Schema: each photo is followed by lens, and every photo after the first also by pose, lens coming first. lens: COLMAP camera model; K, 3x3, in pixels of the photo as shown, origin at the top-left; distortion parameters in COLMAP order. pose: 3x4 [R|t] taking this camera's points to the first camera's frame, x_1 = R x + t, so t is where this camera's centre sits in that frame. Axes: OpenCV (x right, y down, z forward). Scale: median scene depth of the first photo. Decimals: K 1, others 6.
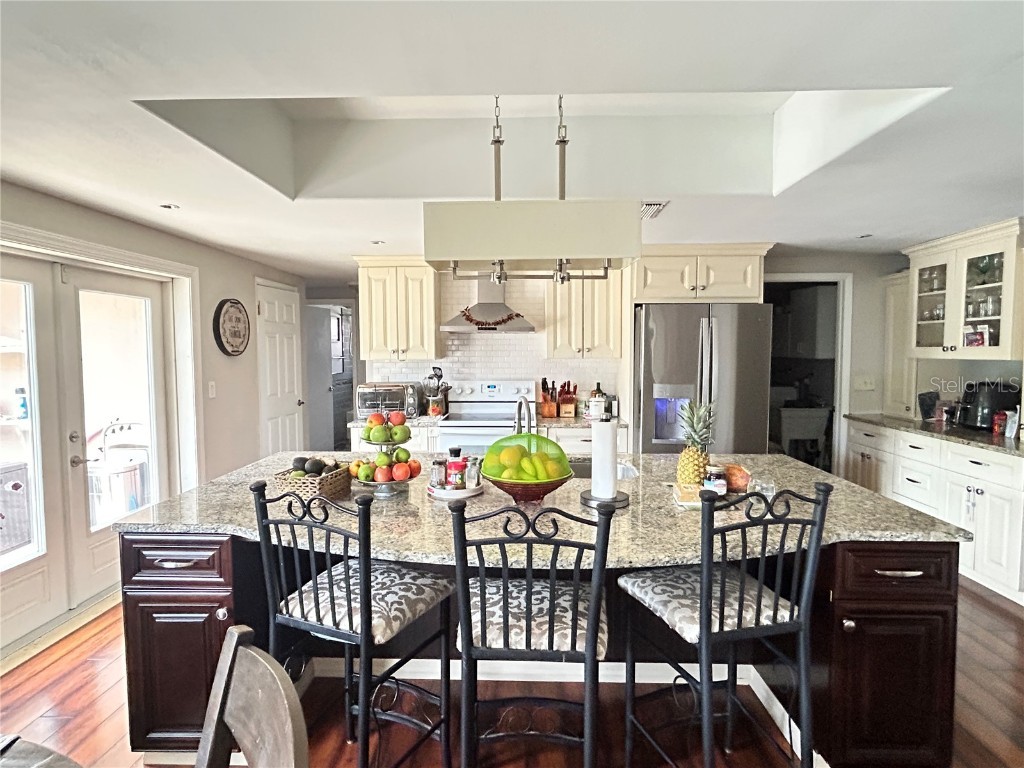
lens RADIAL K [[550.8, 0, 508.4], [0, 550.8, 376.4], [0, 0, 1]] dist [0.003386, 0.001044]
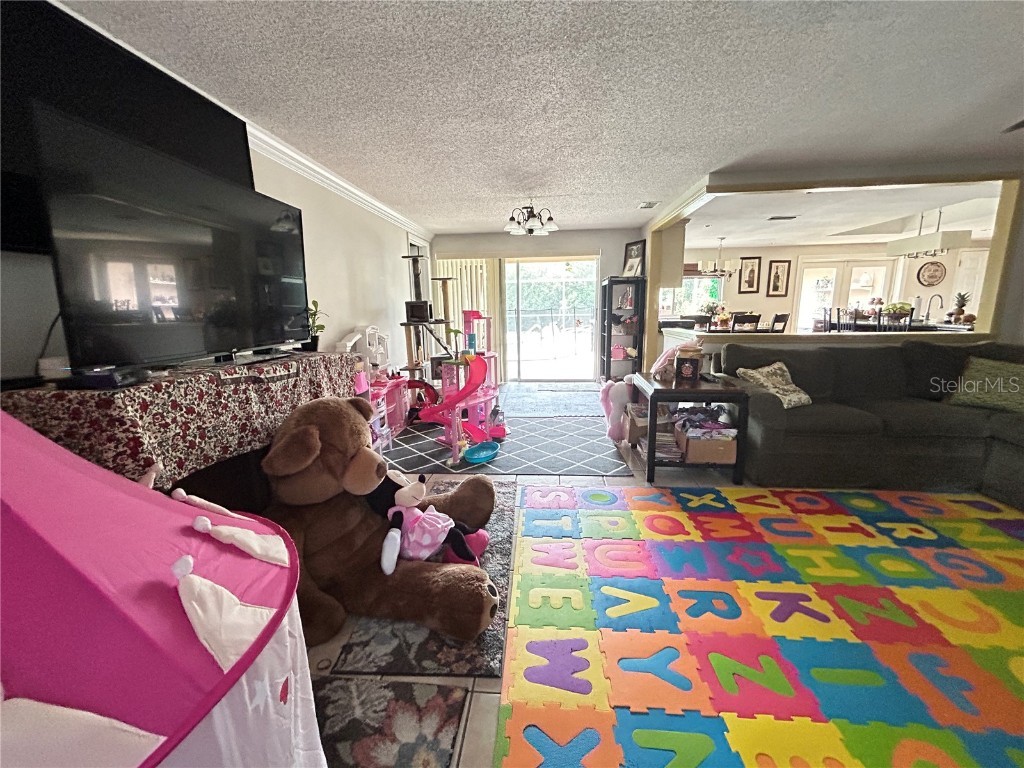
lens RADIAL K [[412.5, 0, 507.5], [0, 412.5, 386.0], [0, 0, 1]] dist [0.001058, 0.000304]
pose [[-0.058954, 0.193727, -0.979283, 2.022896], [-0.033200, 0.980066, 0.195881, 0.133815], [0.997709, 0.044060, -0.051347, -0.984635]]
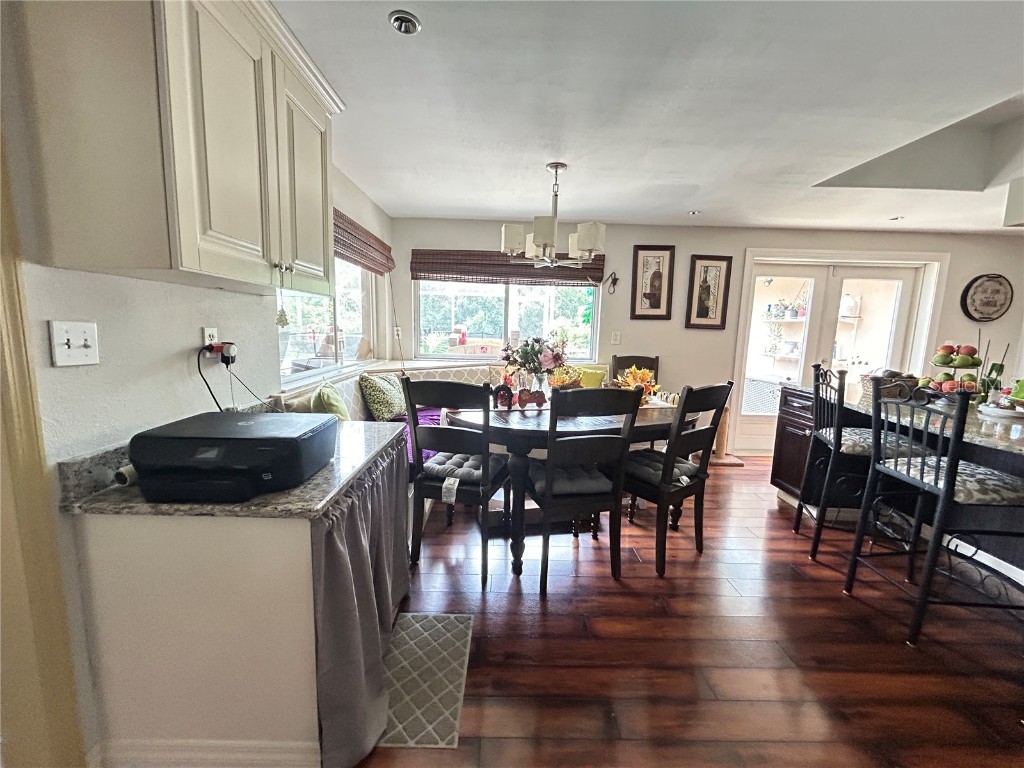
lens RADIAL K [[412.5, 0, 509.4], [0, 412.5, 378.8], [0, 0, 1]] dist [0.001058, 0.000304]
pose [[0.047671, 0.135690, -0.989604, 0.527514], [-0.076671, 0.988304, 0.131819, 0.066426], [0.995916, 0.069590, 0.057517, -0.119787]]
